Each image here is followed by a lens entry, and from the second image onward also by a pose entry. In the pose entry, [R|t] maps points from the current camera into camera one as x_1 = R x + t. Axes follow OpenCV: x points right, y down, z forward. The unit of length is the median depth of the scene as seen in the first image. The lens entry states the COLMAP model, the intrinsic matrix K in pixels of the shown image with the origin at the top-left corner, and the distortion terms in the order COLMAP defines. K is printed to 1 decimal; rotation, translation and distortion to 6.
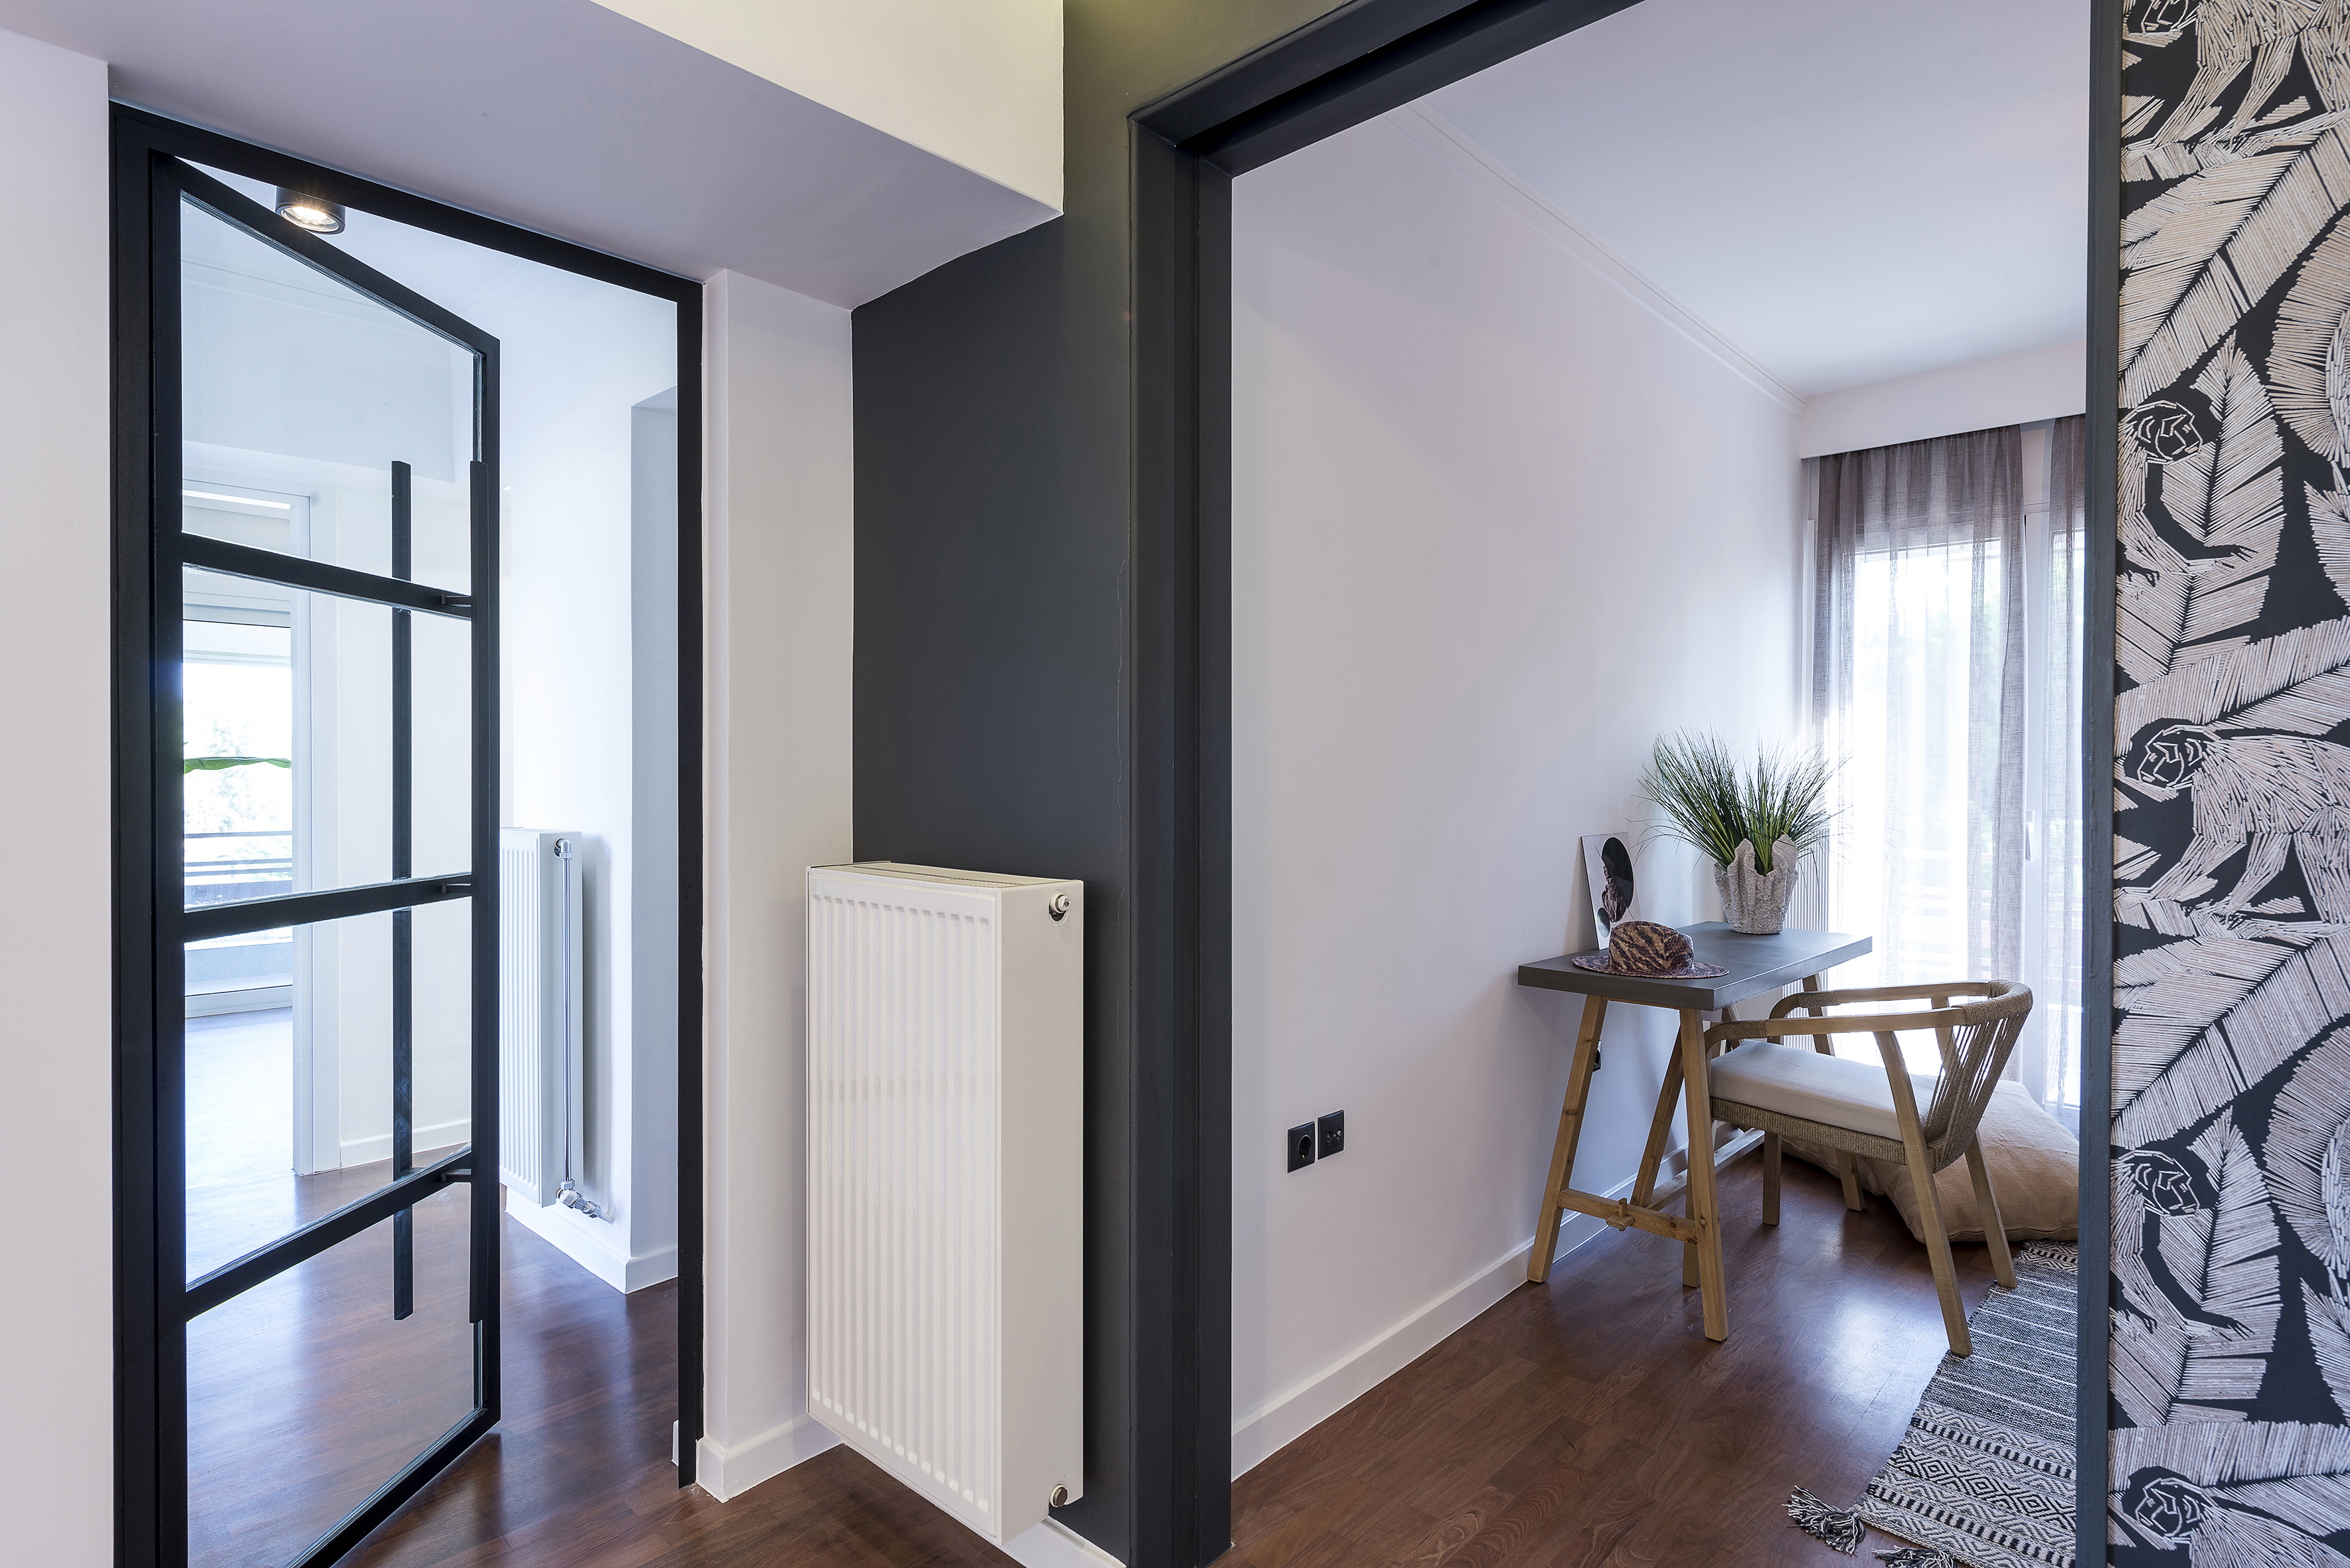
lens RADIAL K [[1211.6, 0, 1175.6], [0, 1211.6, 782.3], [0, 0, 1]] dist [0.005043, -0.003453]
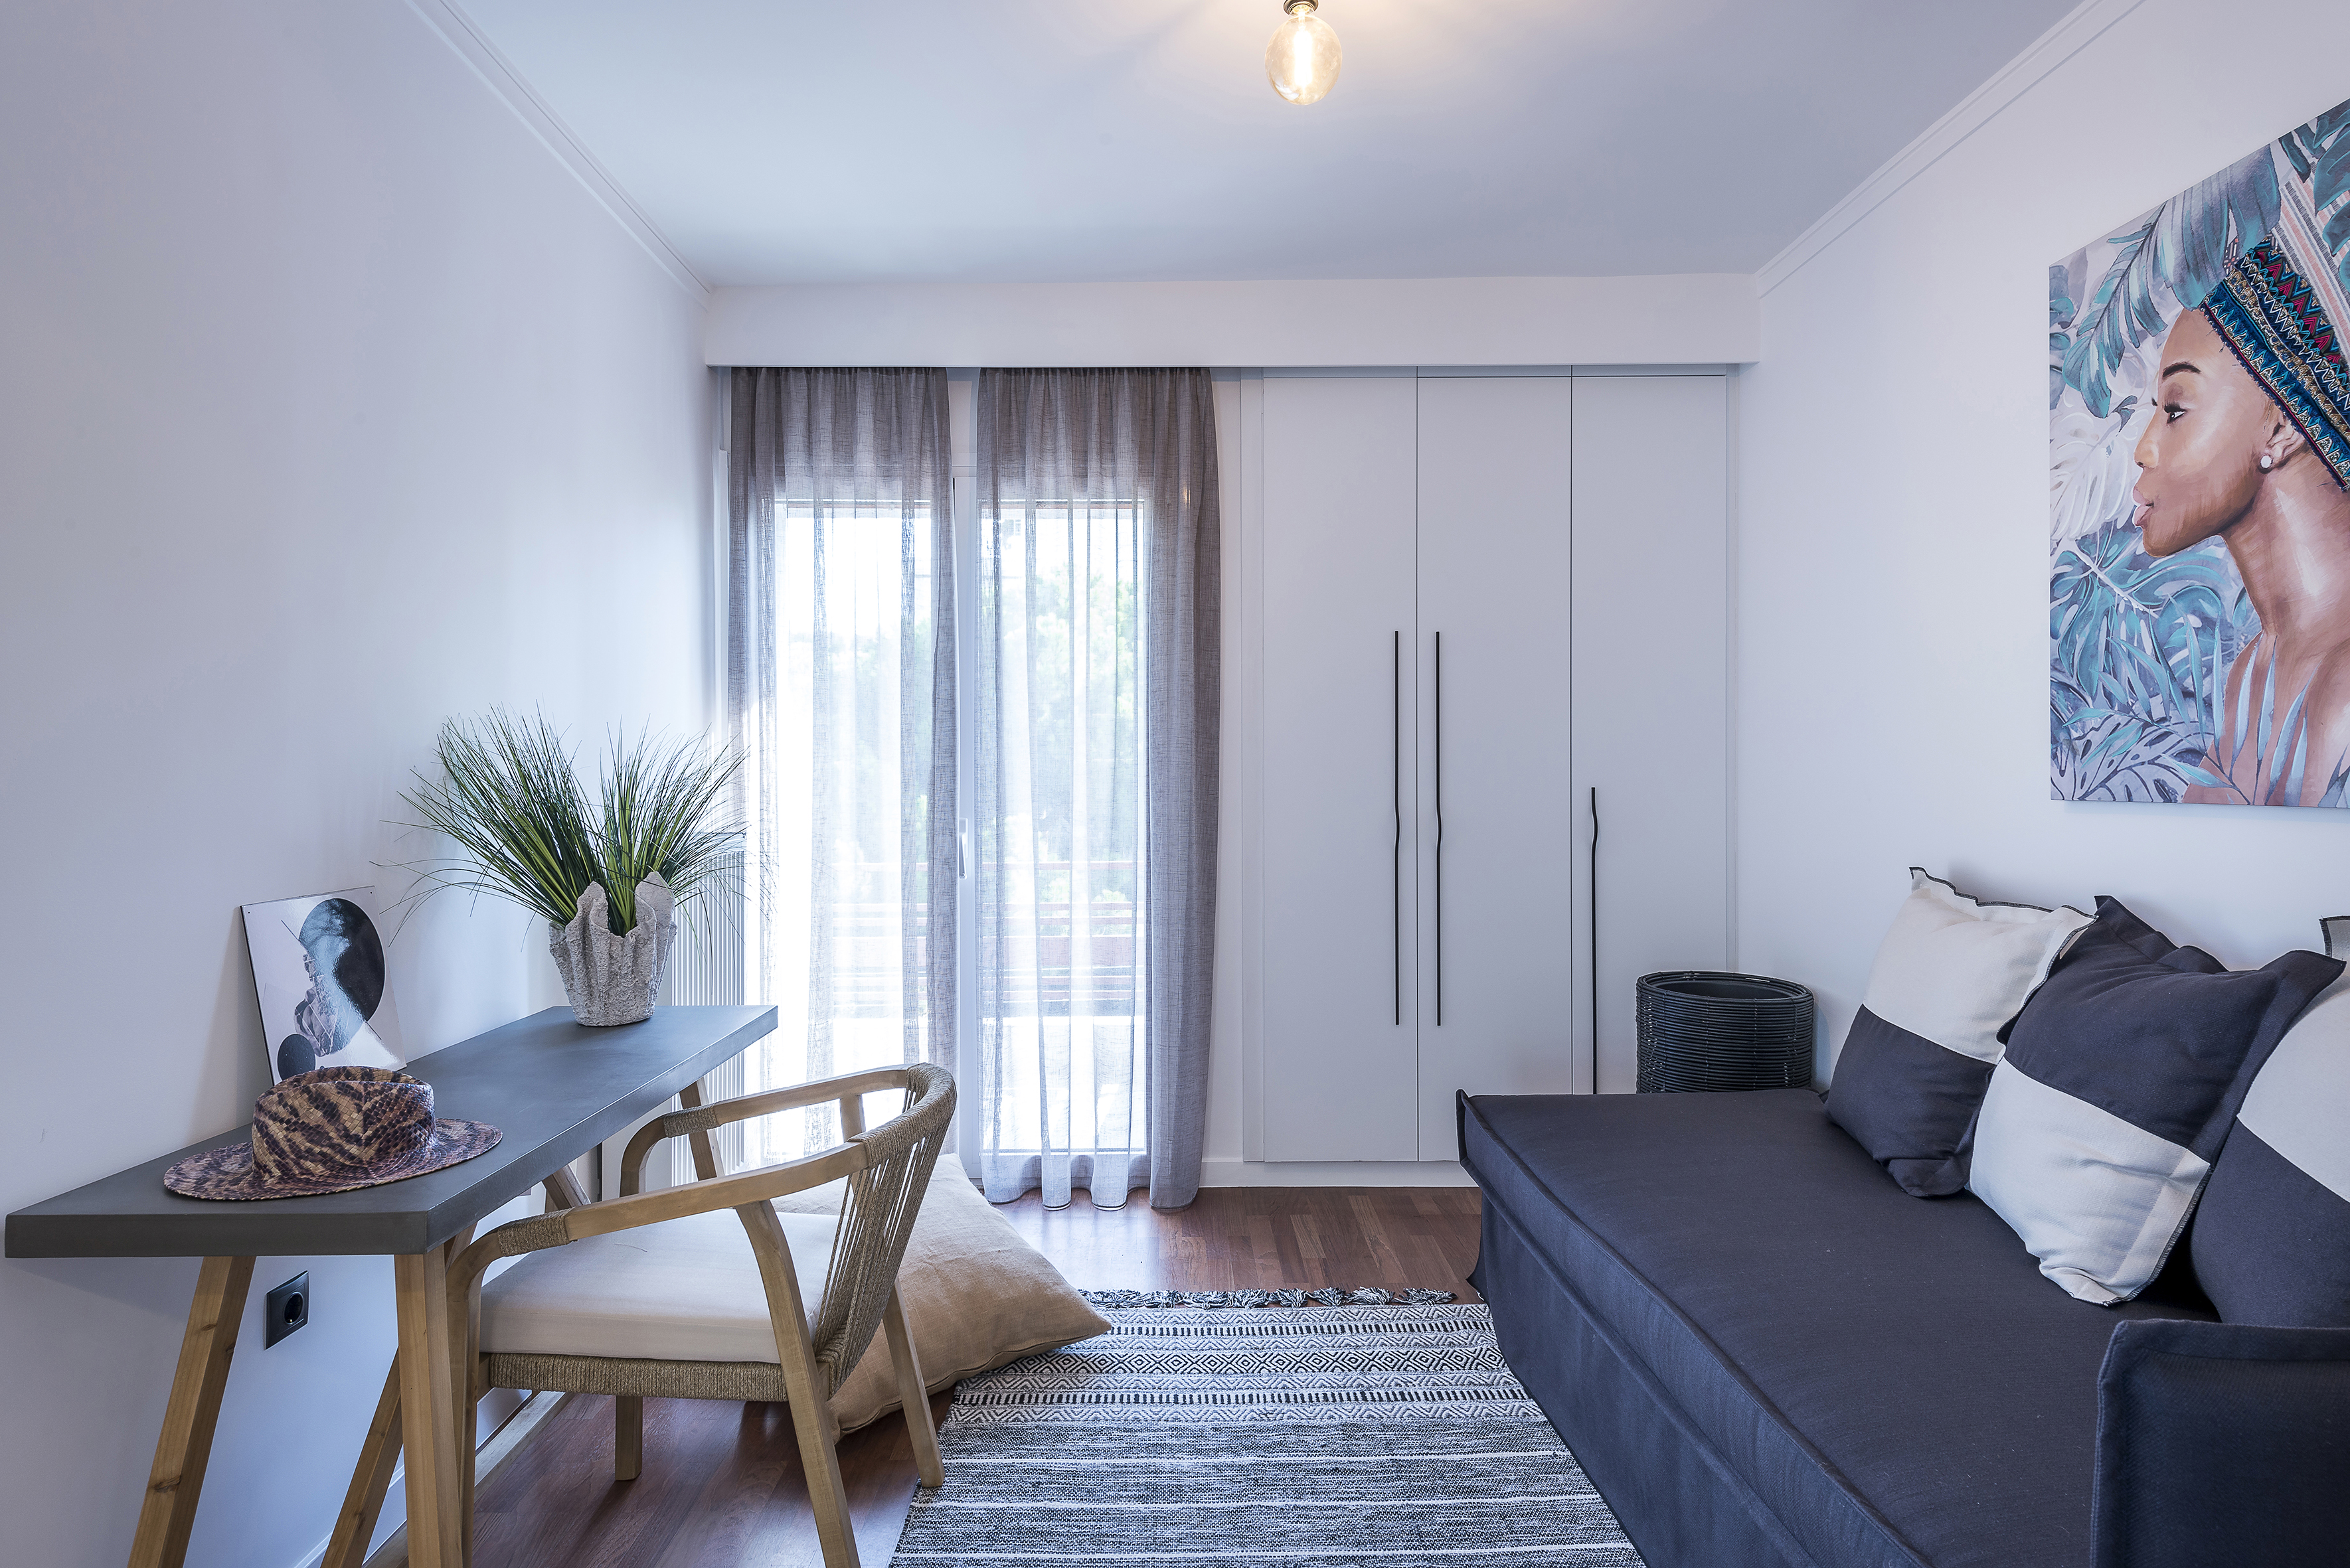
lens RADIAL K [[1356.4, 0, 1174.8], [0, 1356.4, 779.9], [0, 0, 1]] dist [0.001257, -0.000013]
pose [[0.725679, -0.009549, 0.687968, 0.194616], [0.013101, 0.999914, 0.000059, -0.004462], [-0.687909, 0.008970, 0.725741, 0.254218]]
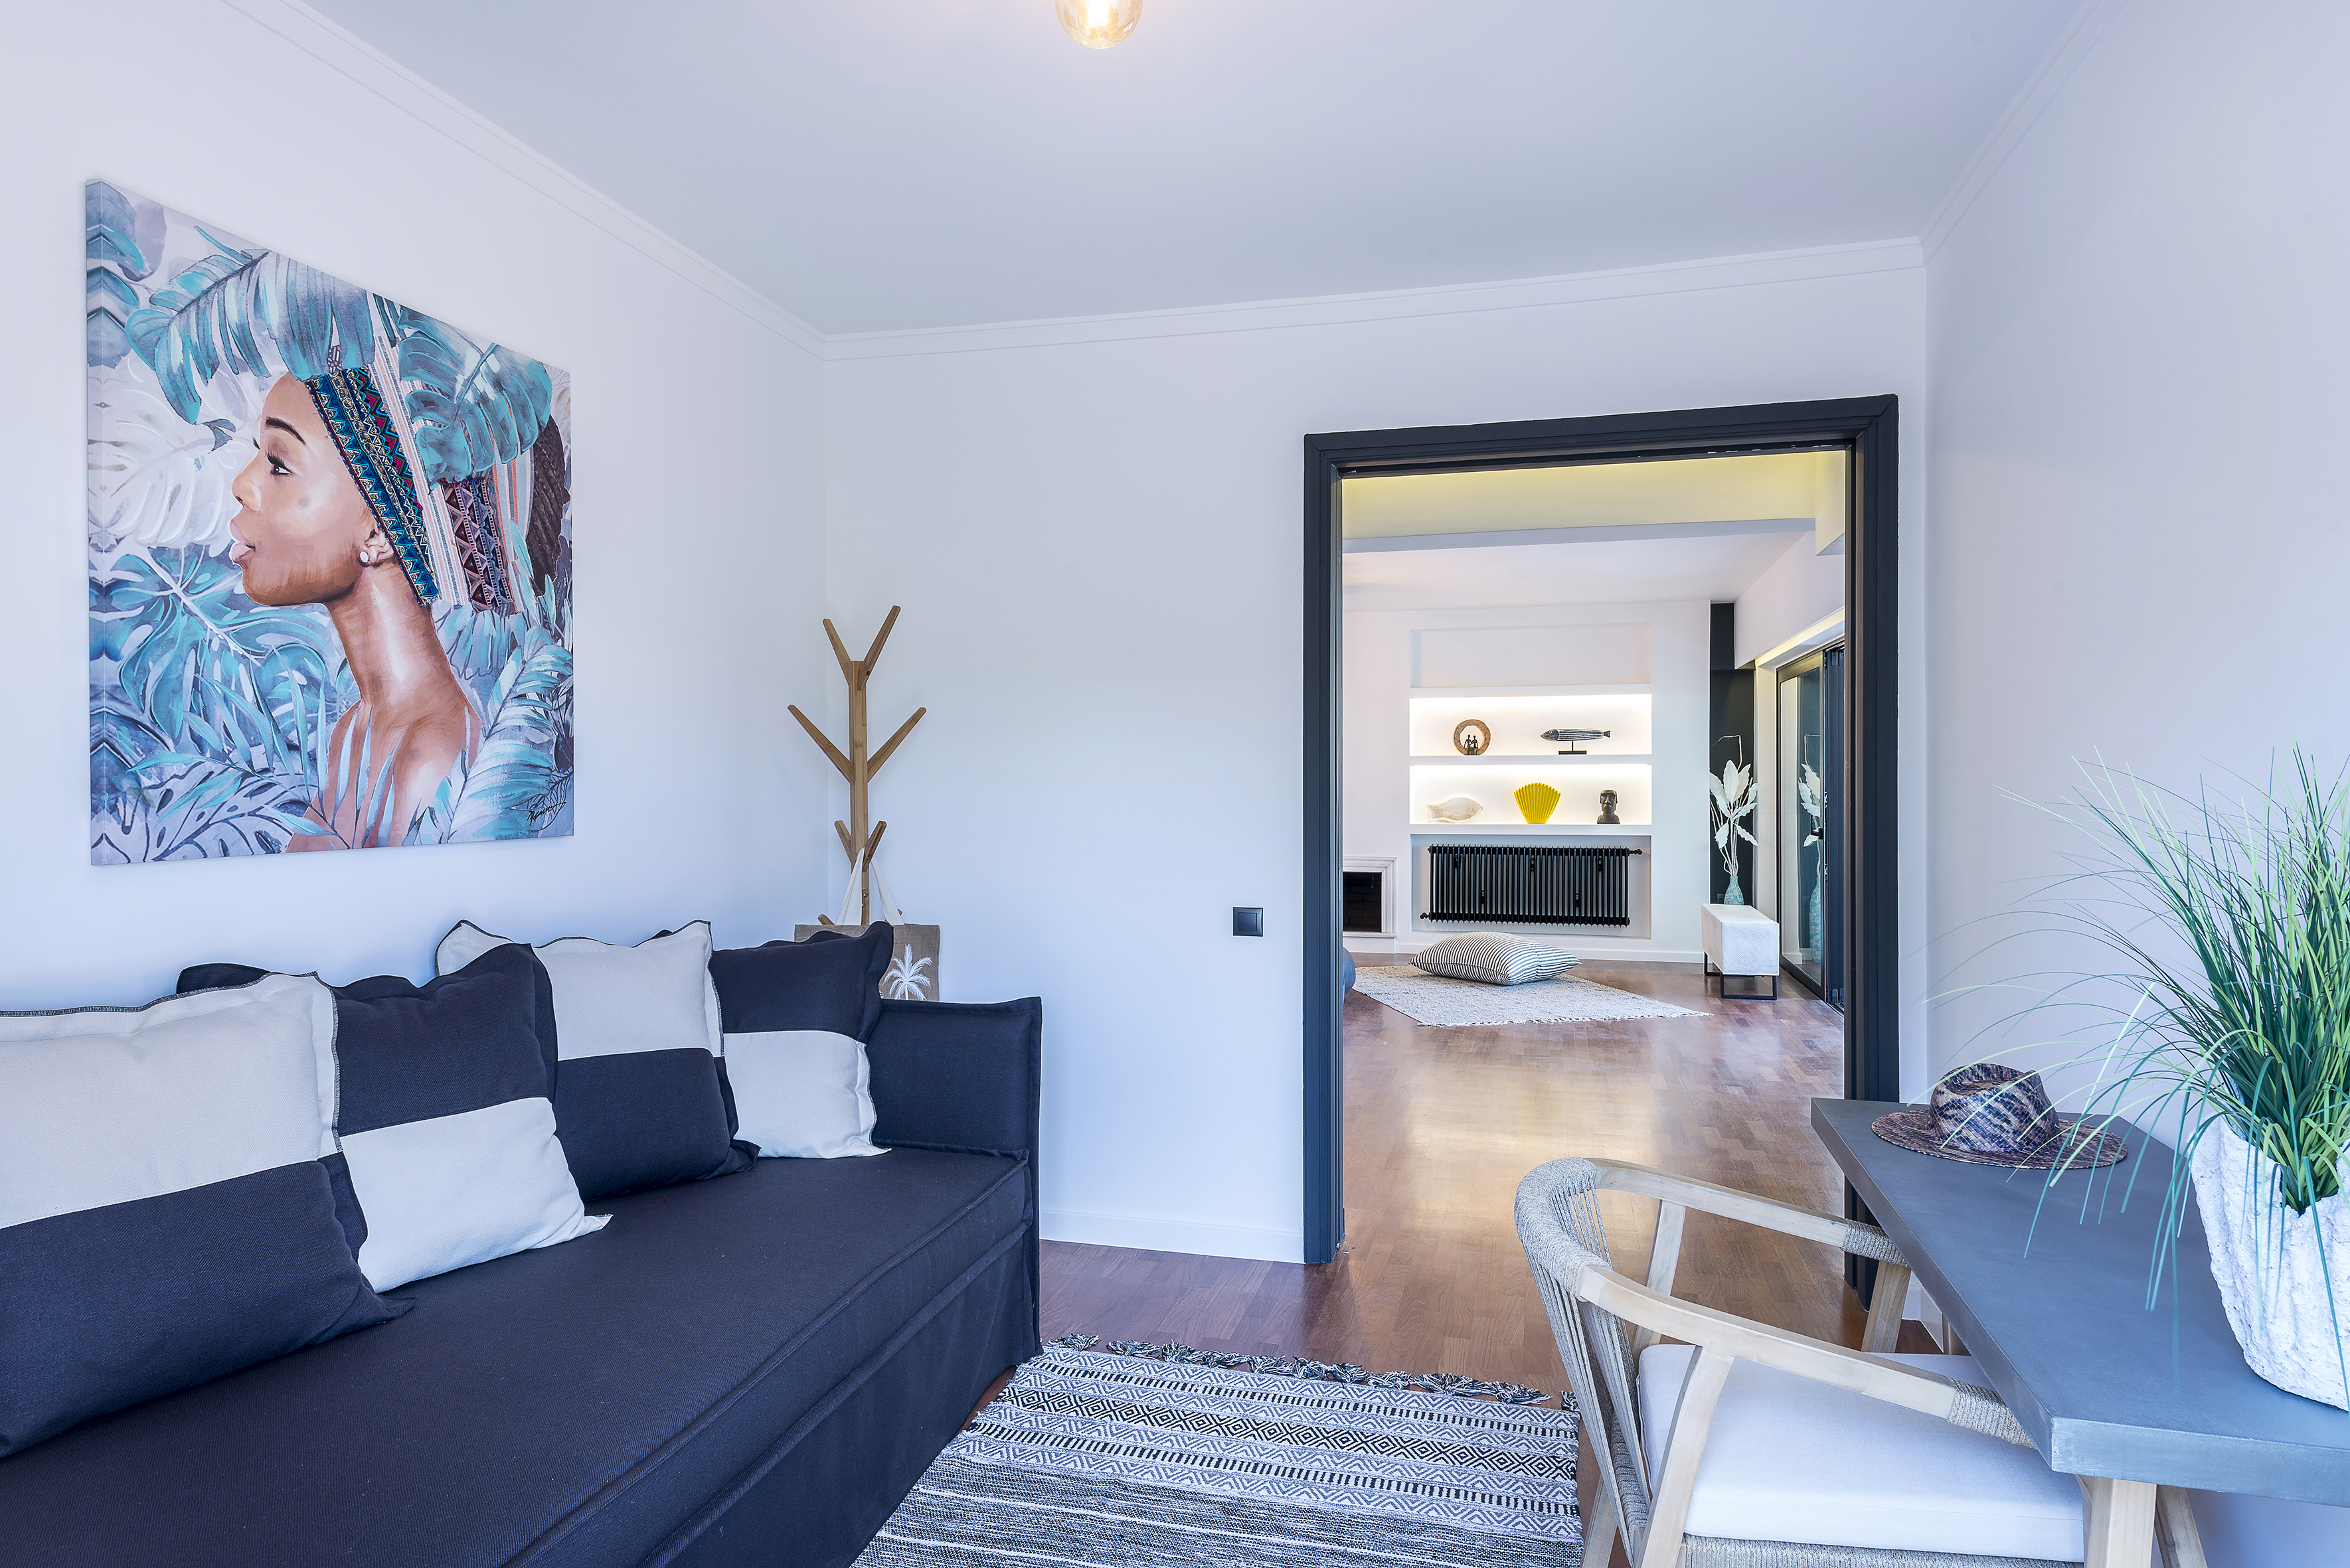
lens RADIAL K [[1414.9, 0, 1172.6], [0, 1414.9, 780.3], [0, 0, 1]] dist [0.003138, 0.000048]
pose [[-0.881953, -0.002215, -0.471332, 0.565655], [-0.007913, 0.999918, 0.010107, -0.018742], [0.471271, 0.012643, -0.881898, 0.732828]]
